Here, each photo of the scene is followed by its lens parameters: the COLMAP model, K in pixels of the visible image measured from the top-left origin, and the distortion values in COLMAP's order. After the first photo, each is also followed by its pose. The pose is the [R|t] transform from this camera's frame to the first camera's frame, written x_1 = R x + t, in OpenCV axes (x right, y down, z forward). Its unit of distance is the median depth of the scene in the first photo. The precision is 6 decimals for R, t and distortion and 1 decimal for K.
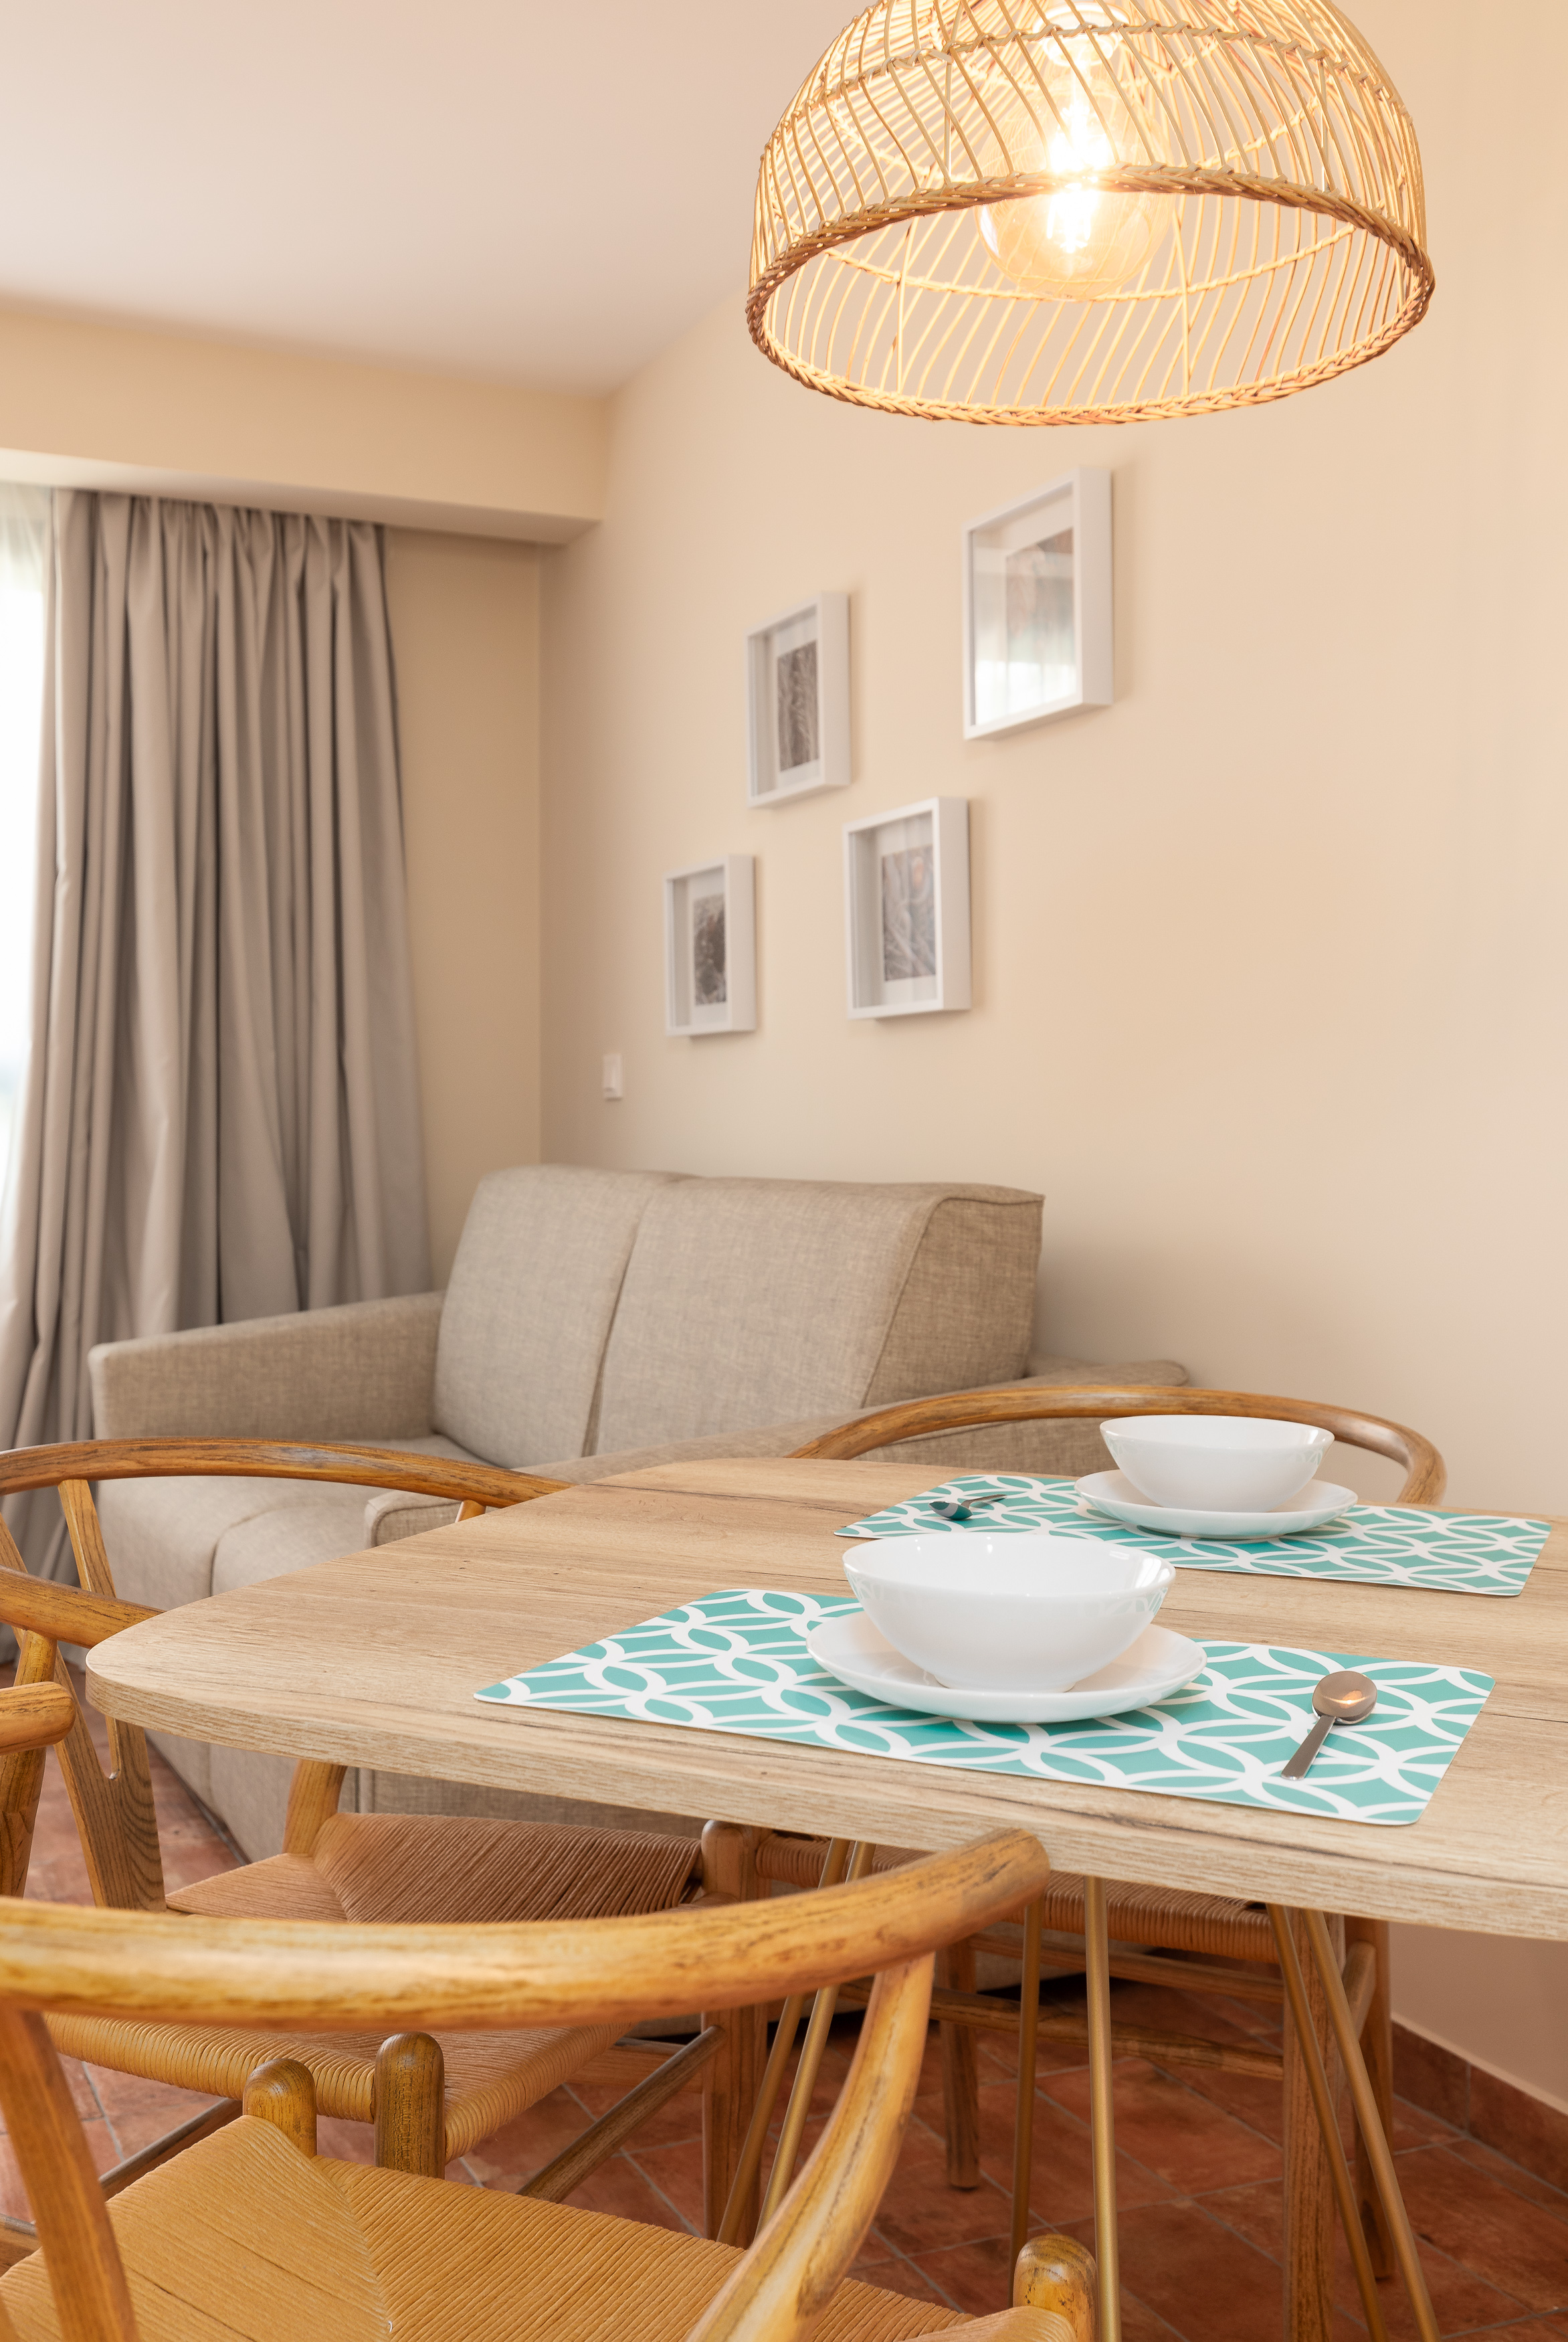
lens RADIAL K [[2300.7, 0, 784.0], [0, 2300.7, 1171.0], [0, 0, 1]] dist [-0.013754, -0.007964]
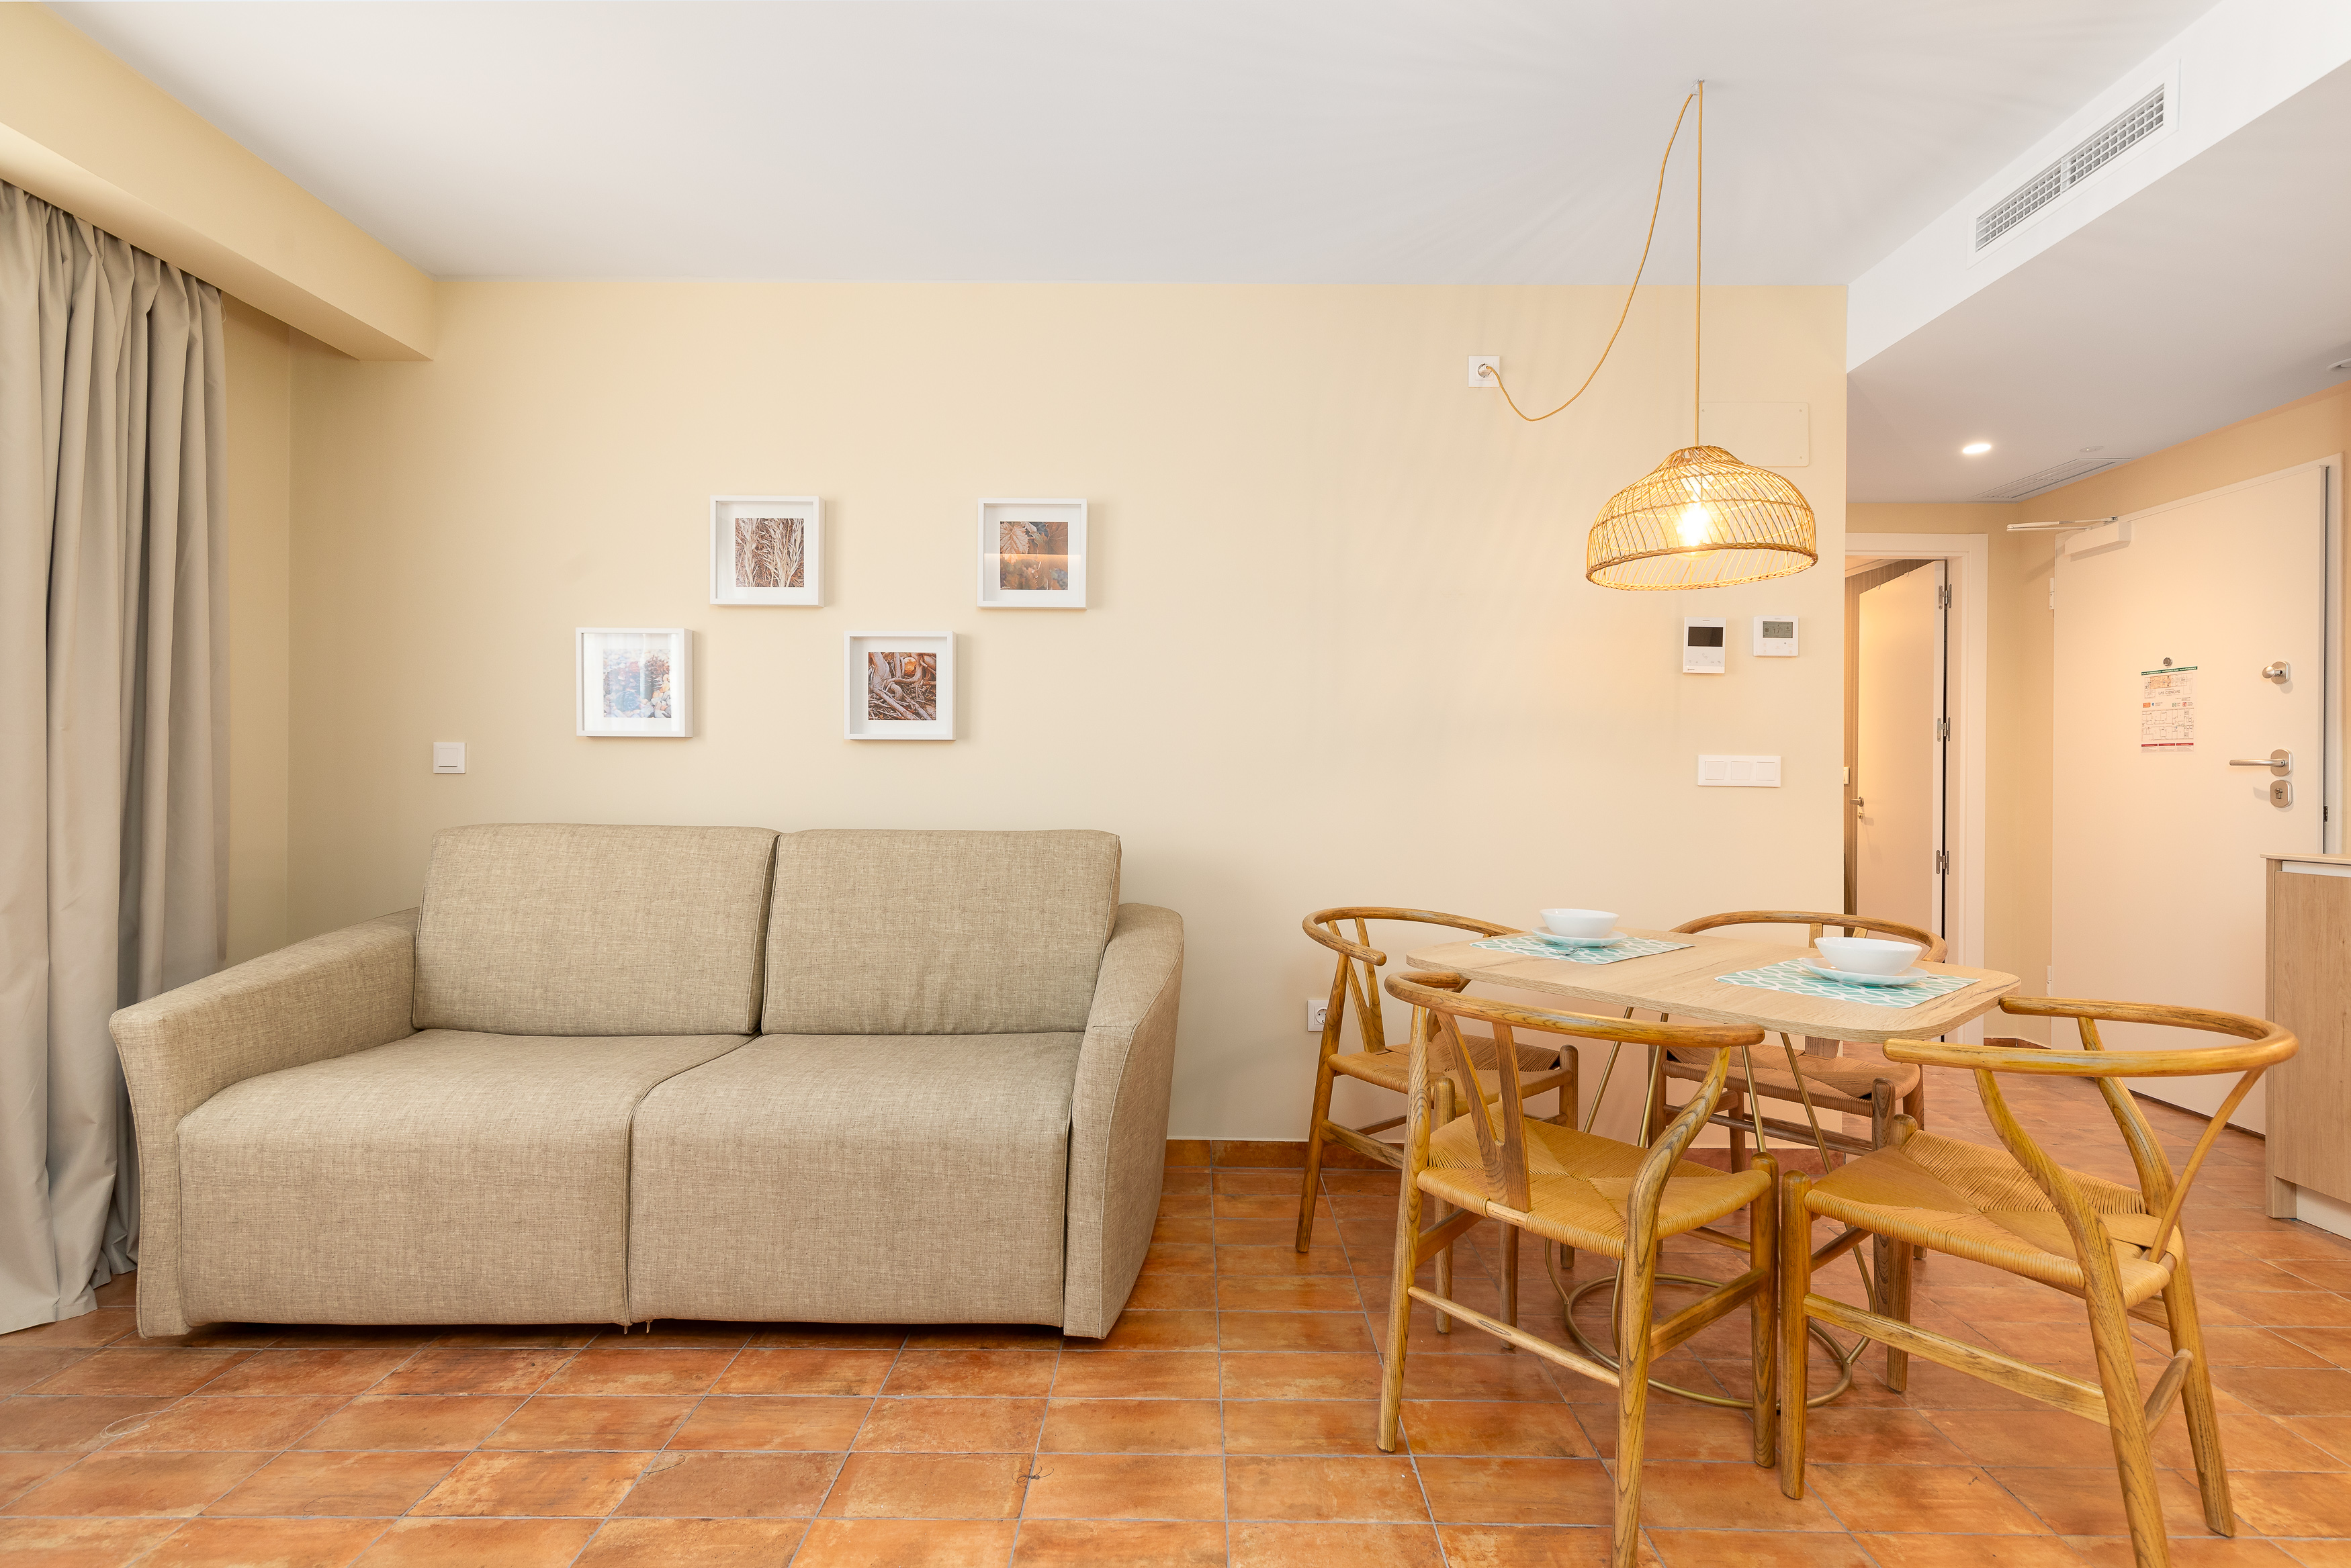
lens RADIAL K [[1046.9, 0, 1188.9], [0, 1046.9, 781.8], [0, 0, 1]] dist [0.008246, -0.000729]
pose [[0.428330, -0.000431, 0.903622, -0.533389], [0.005236, 0.999984, -0.002005, -0.025670], [-0.903607, 0.005590, 0.428325, 0.358444]]
